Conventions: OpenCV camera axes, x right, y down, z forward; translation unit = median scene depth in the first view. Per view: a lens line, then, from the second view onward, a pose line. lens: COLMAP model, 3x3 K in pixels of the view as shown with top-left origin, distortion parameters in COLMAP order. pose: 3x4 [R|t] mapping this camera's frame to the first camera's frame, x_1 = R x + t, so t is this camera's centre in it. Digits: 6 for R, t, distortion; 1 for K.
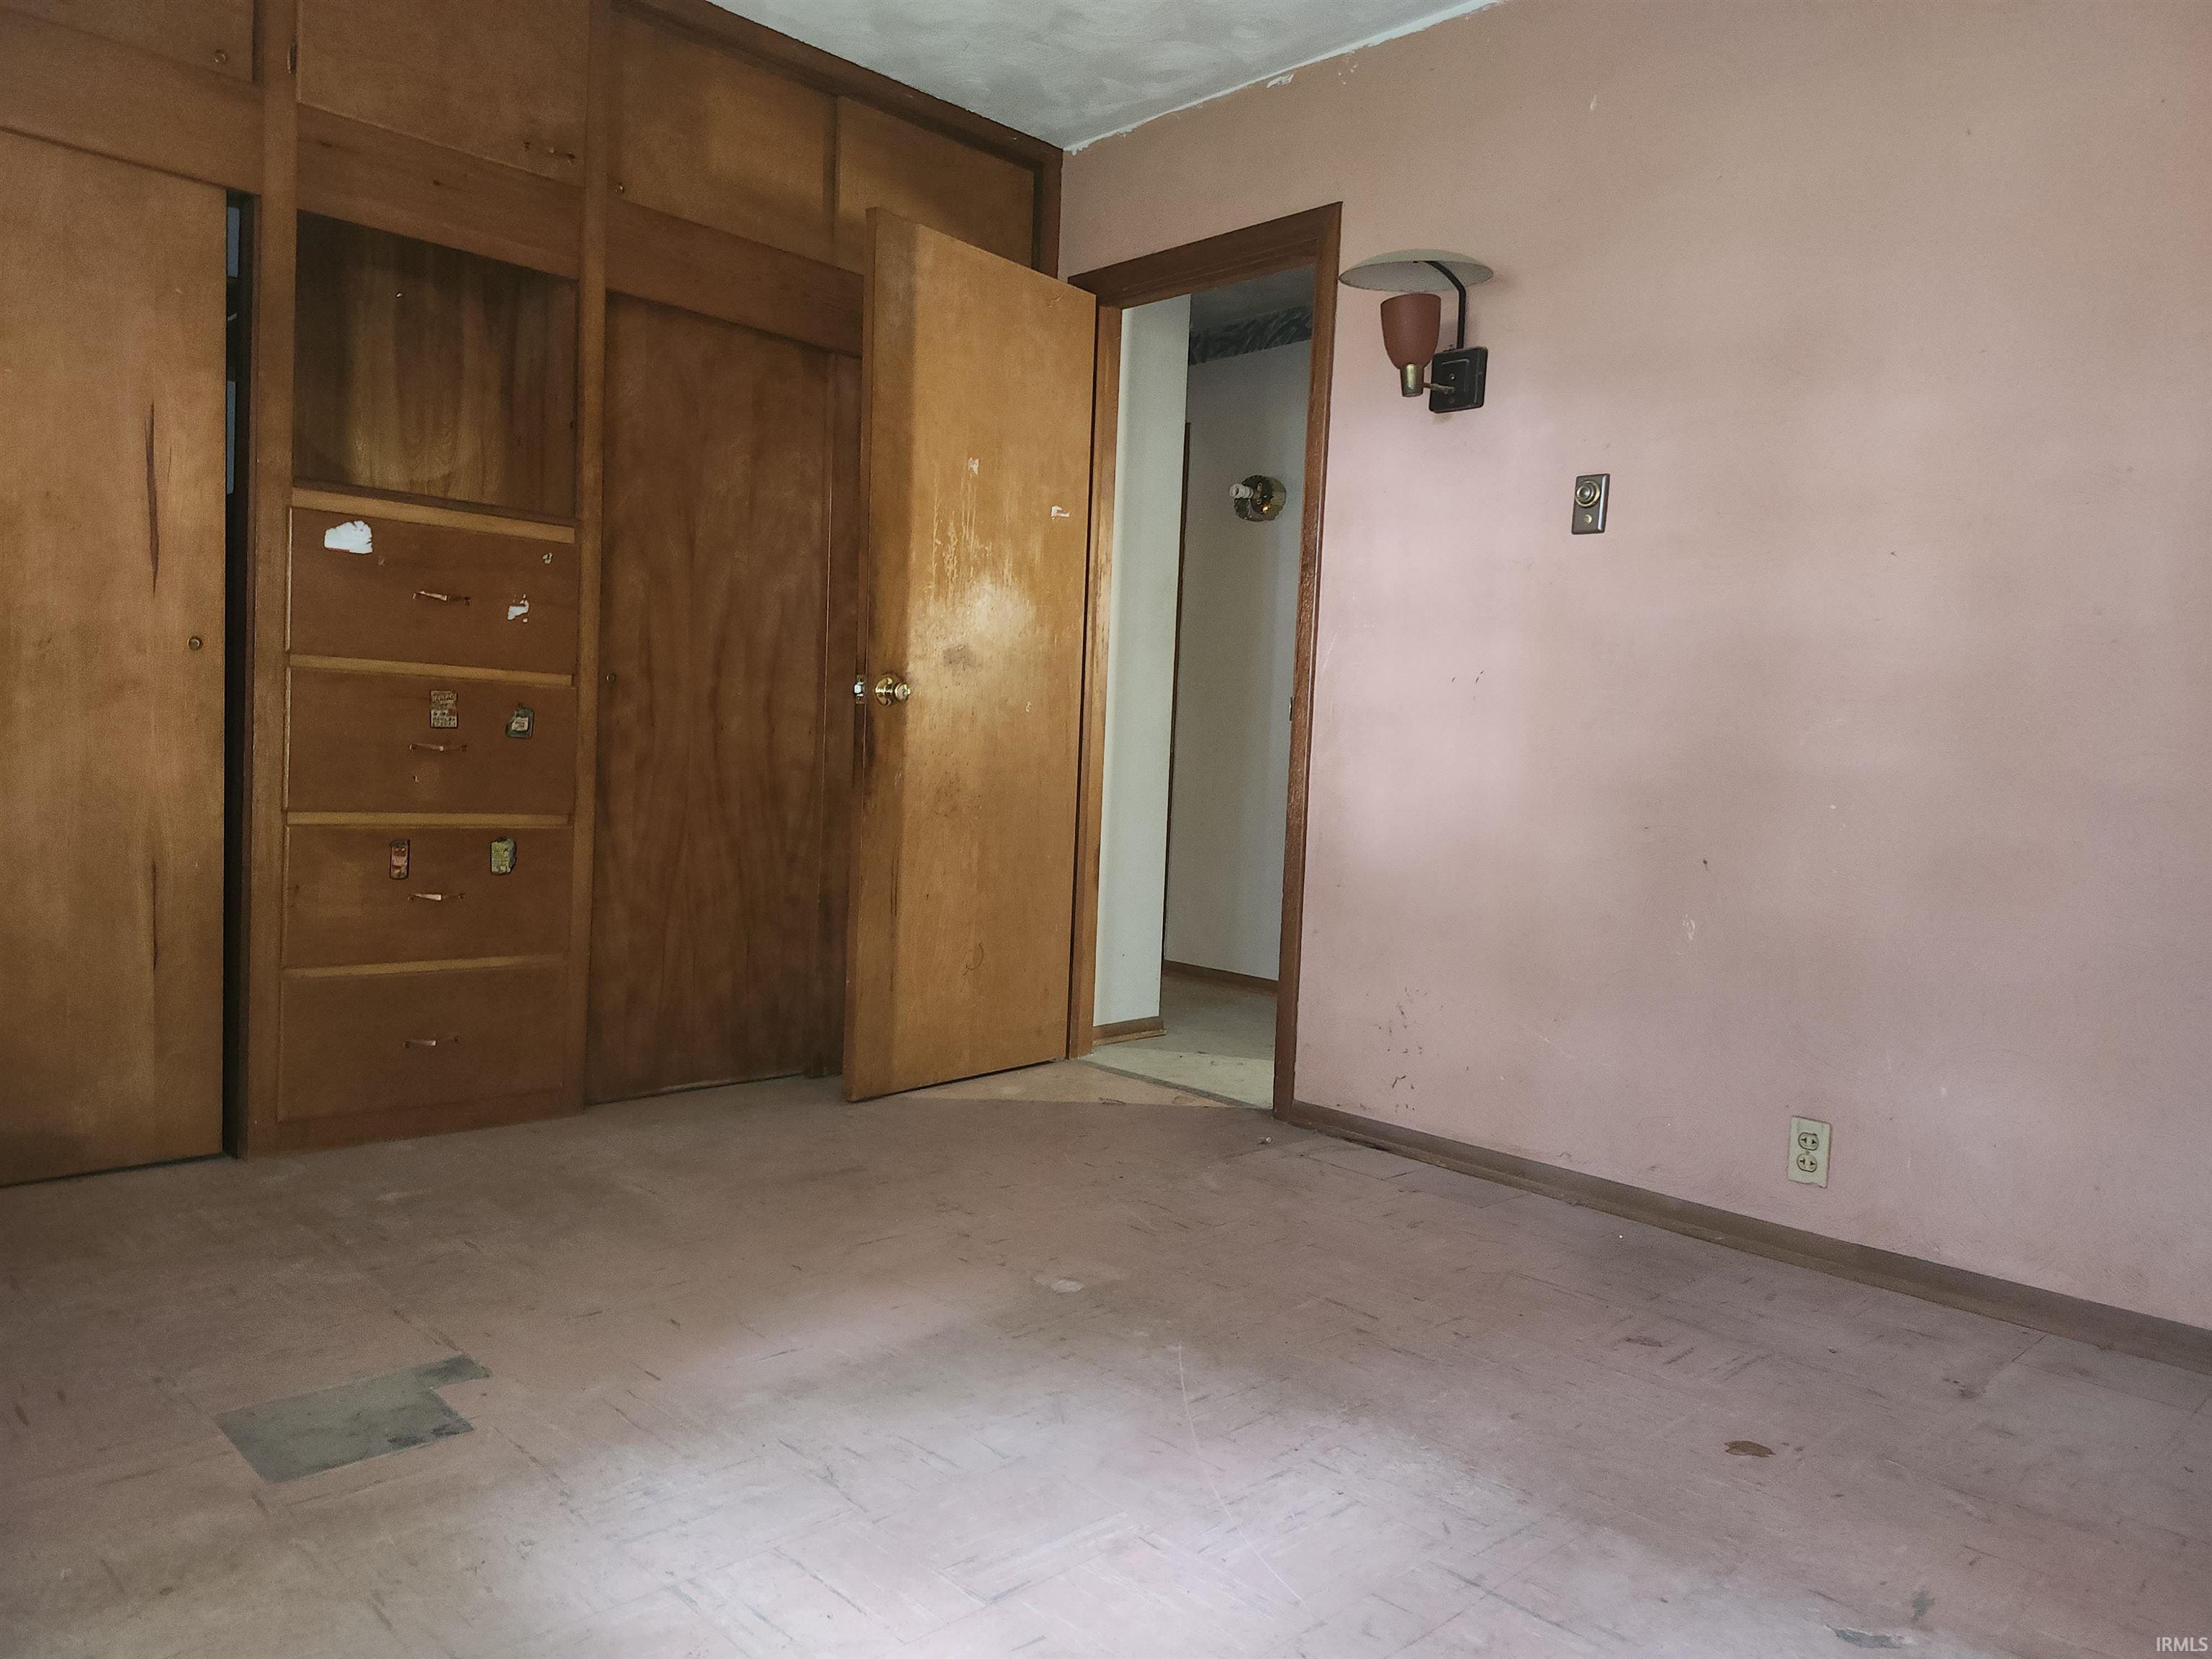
lens RADIAL K [[1539.3, 0, 1113.0], [0, 1539.3, 809.9], [0, 0, 1]] dist [0.084813, -0.083640]
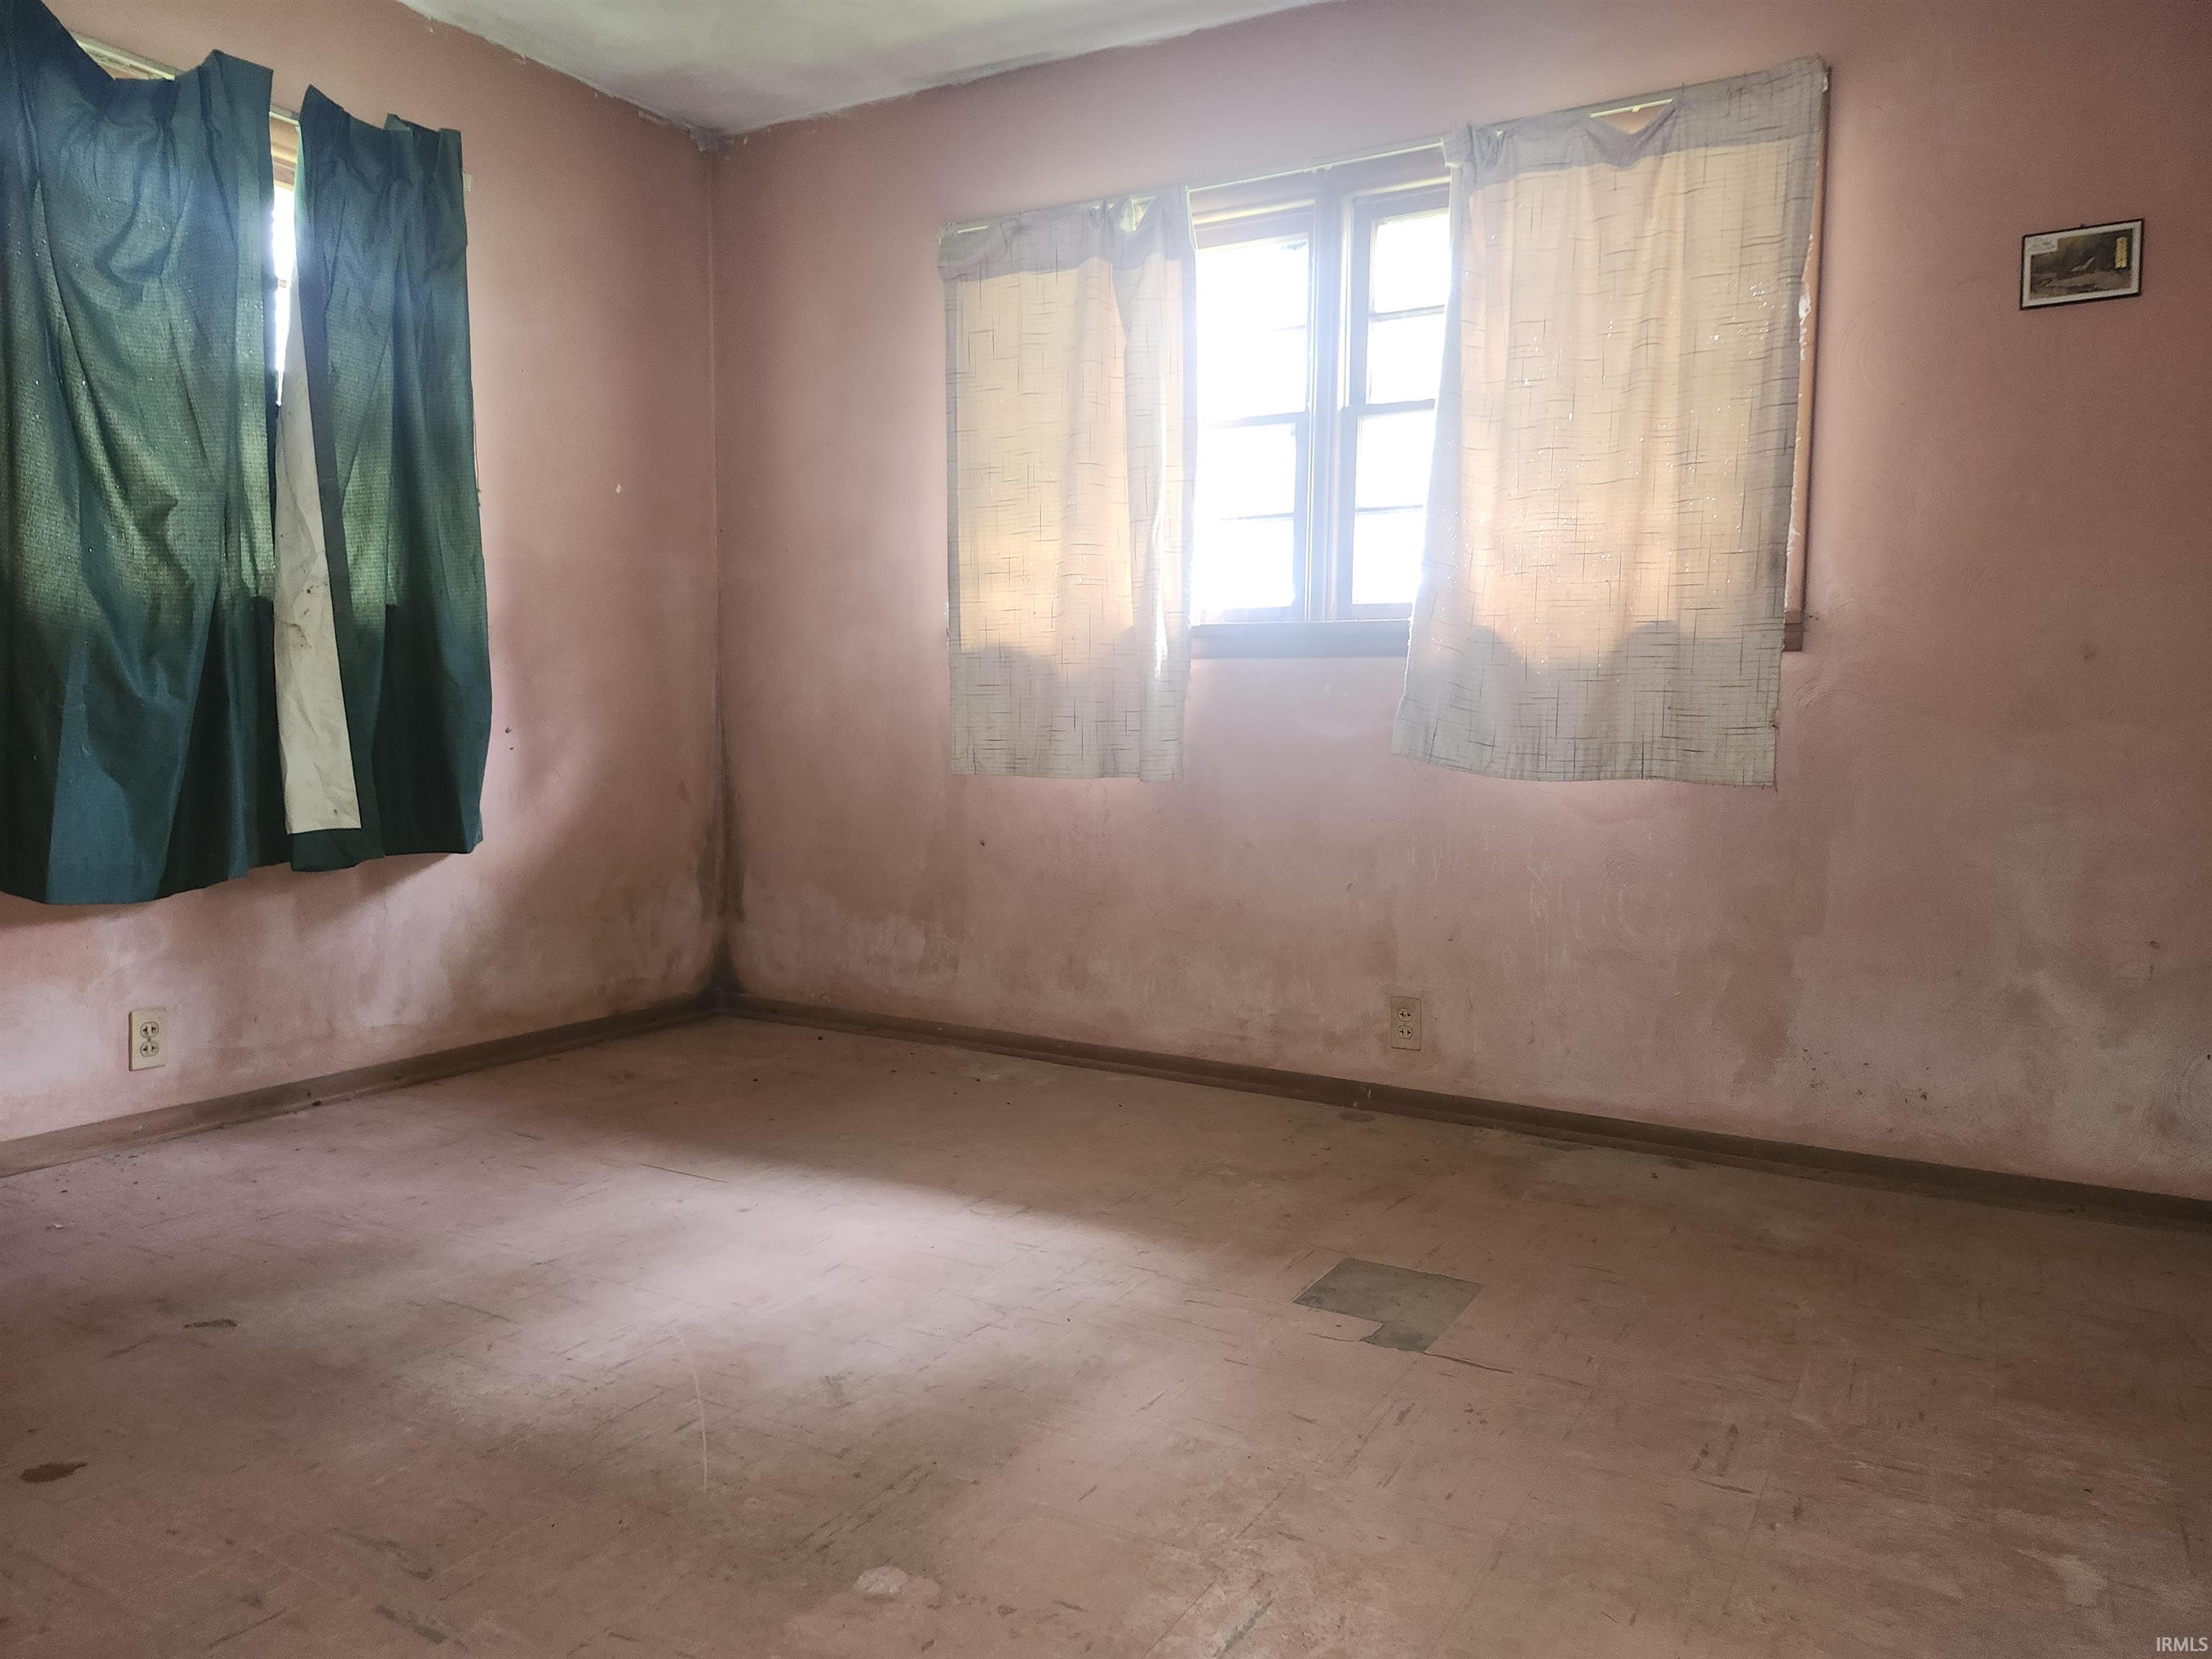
lens RADIAL K [[1539.3, 0, 1113.0], [0, 1539.3, 809.9], [0, 0, 1]] dist [0.084813, -0.083640]
pose [[-0.960717, -0.044087, -0.274005, 0.086701], [-0.068478, 0.994432, 0.080094, -0.083304], [0.268948, 0.095711, -0.958387, 2.013841]]
